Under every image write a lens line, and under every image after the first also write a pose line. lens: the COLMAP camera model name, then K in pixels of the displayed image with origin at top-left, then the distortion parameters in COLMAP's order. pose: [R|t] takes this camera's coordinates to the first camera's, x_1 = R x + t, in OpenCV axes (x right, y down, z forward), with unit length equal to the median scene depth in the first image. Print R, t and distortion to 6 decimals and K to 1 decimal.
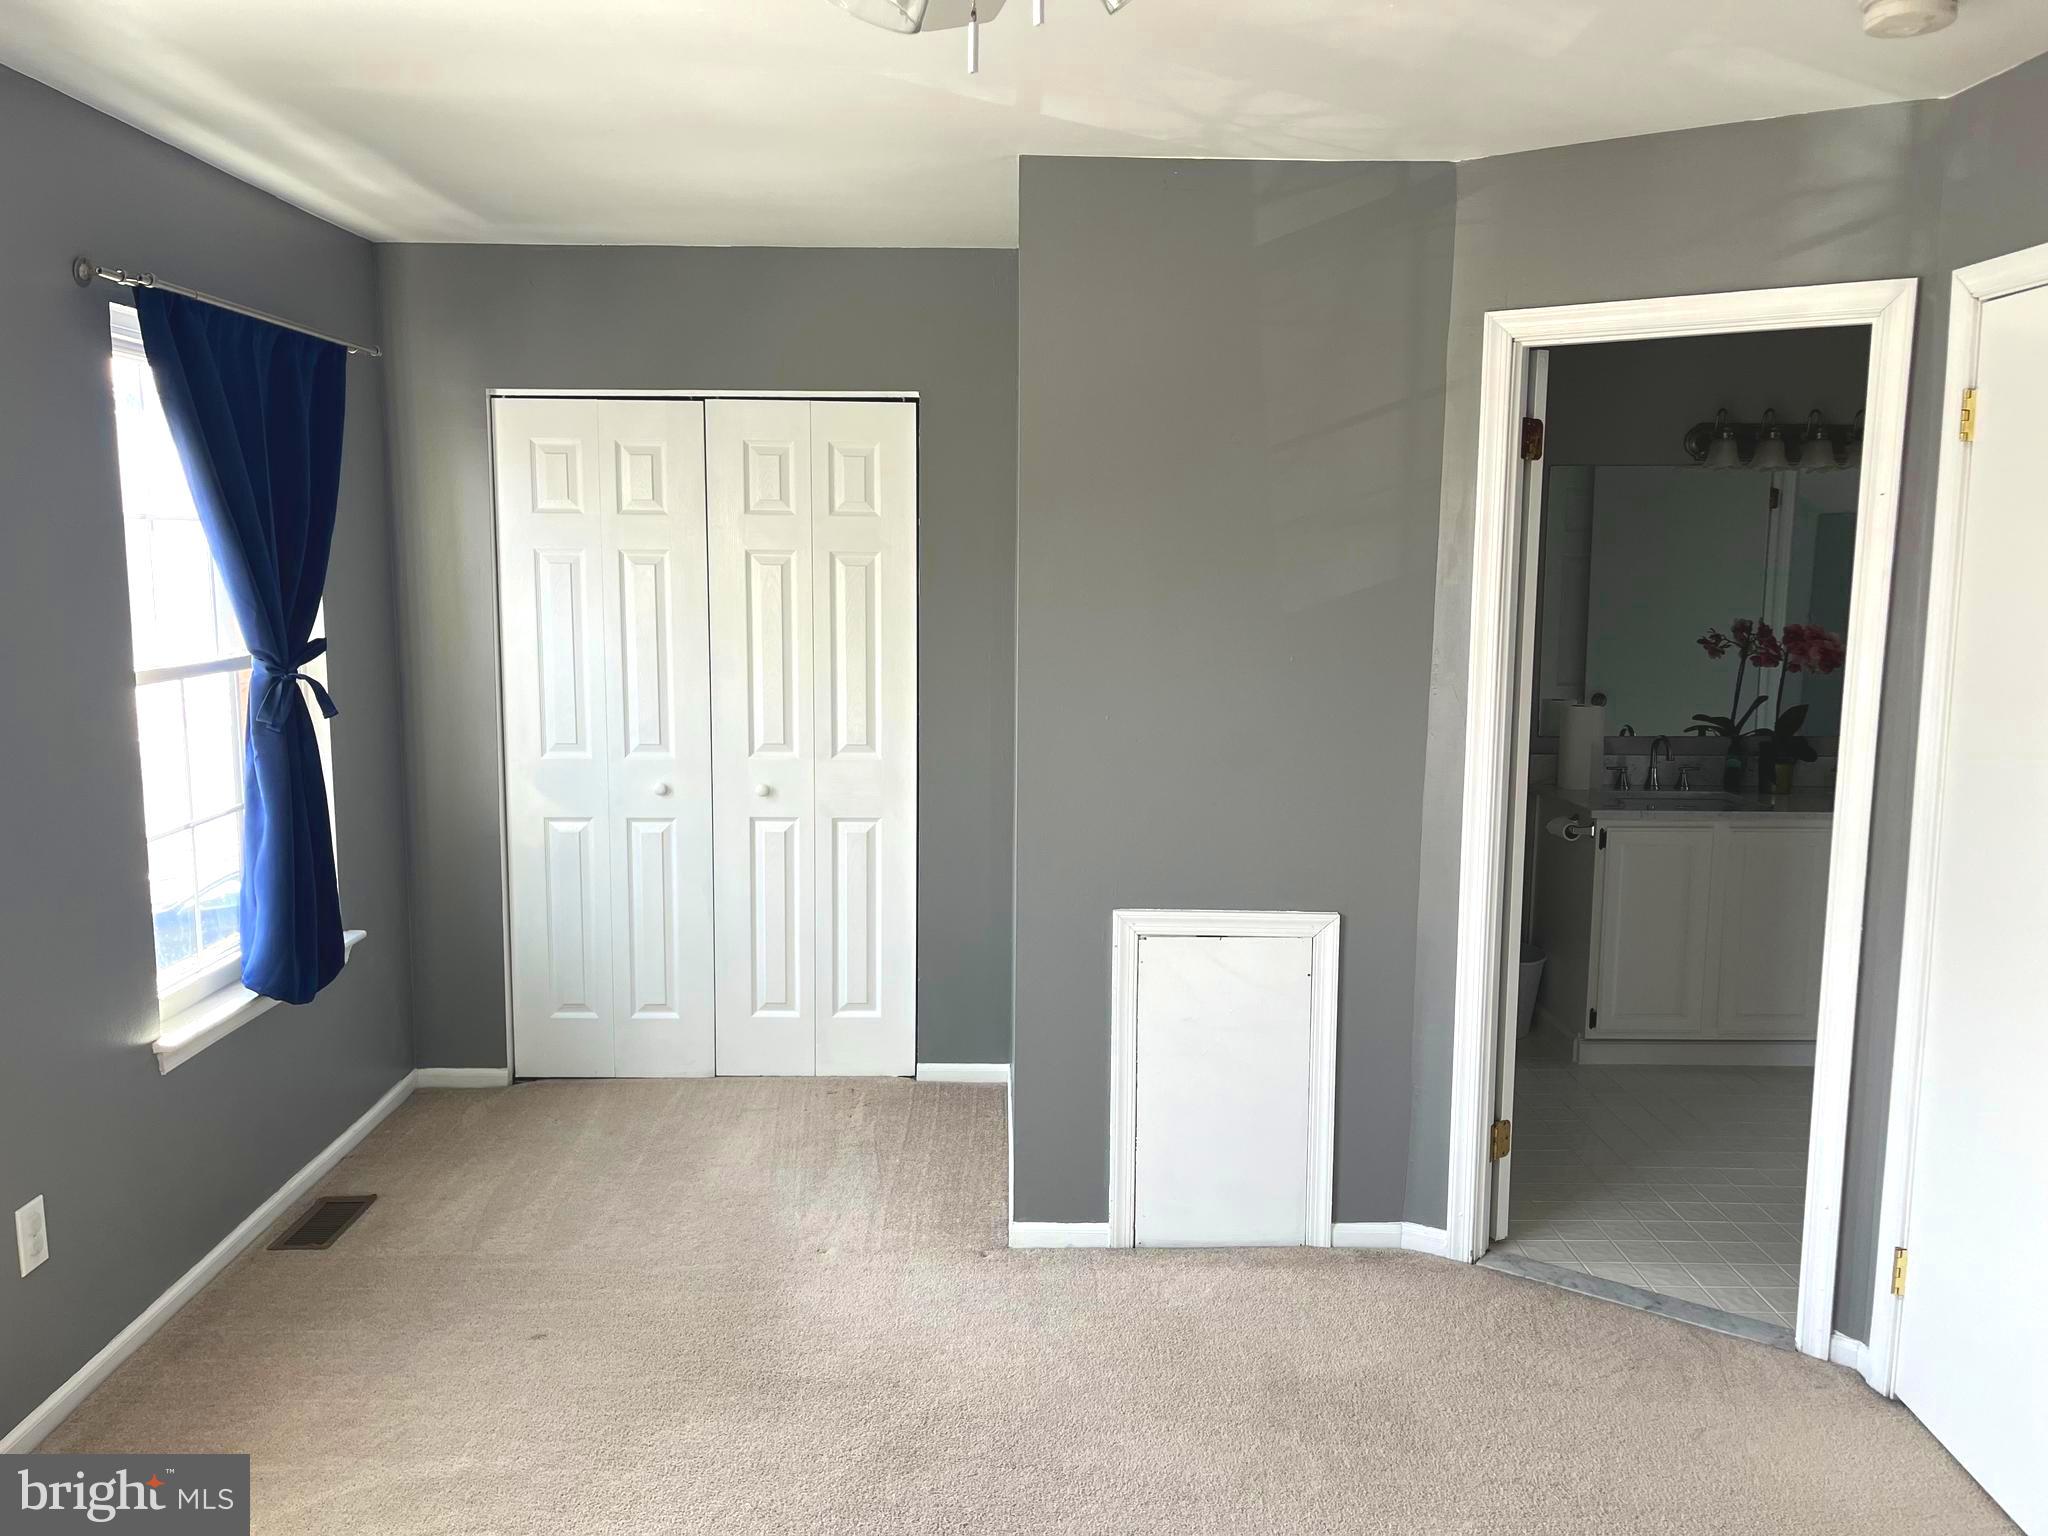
lens RADIAL K [[1536.3, 0, 1040.4], [0, 1536.3, 757.2], [0, 0, 1]] dist [0.068135, -0.109529]
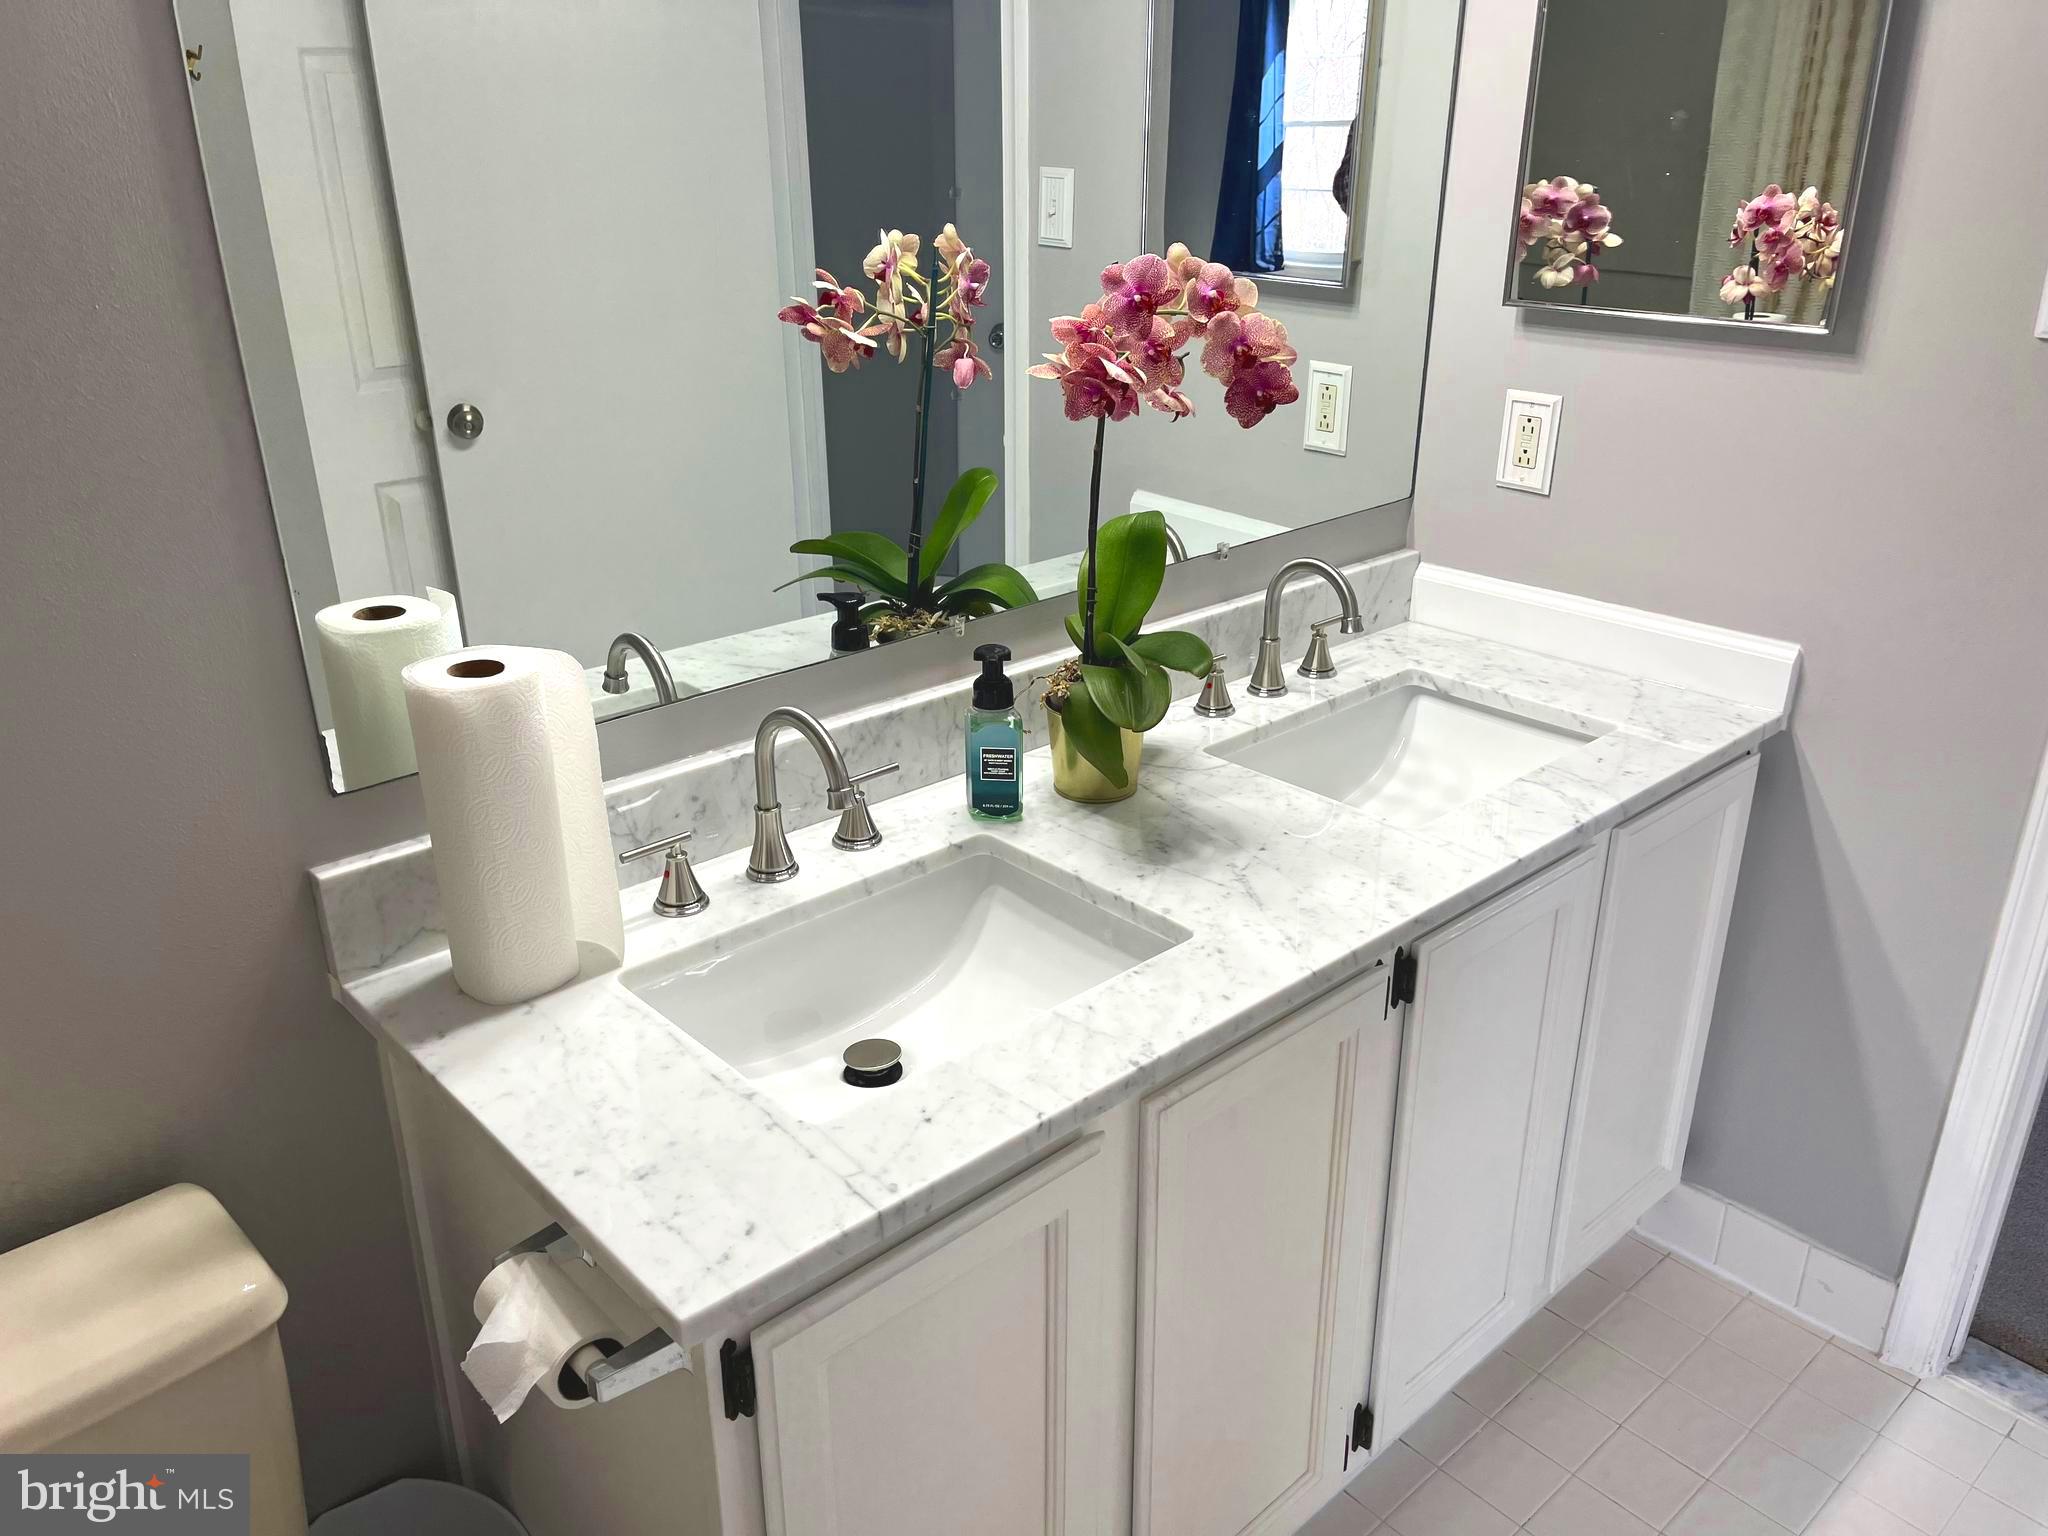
lens RADIAL K [[1560.5, 0, 1020.0], [0, 1560.5, 765.1], [0, 0, 1]] dist [0.041104, -0.058677]
pose [[0.758851, -0.263124, 0.595744, 0.391835], [0.094104, 0.949451, 0.299478, -0.124812], [-0.644430, -0.171197, 0.745253, 1.134222]]
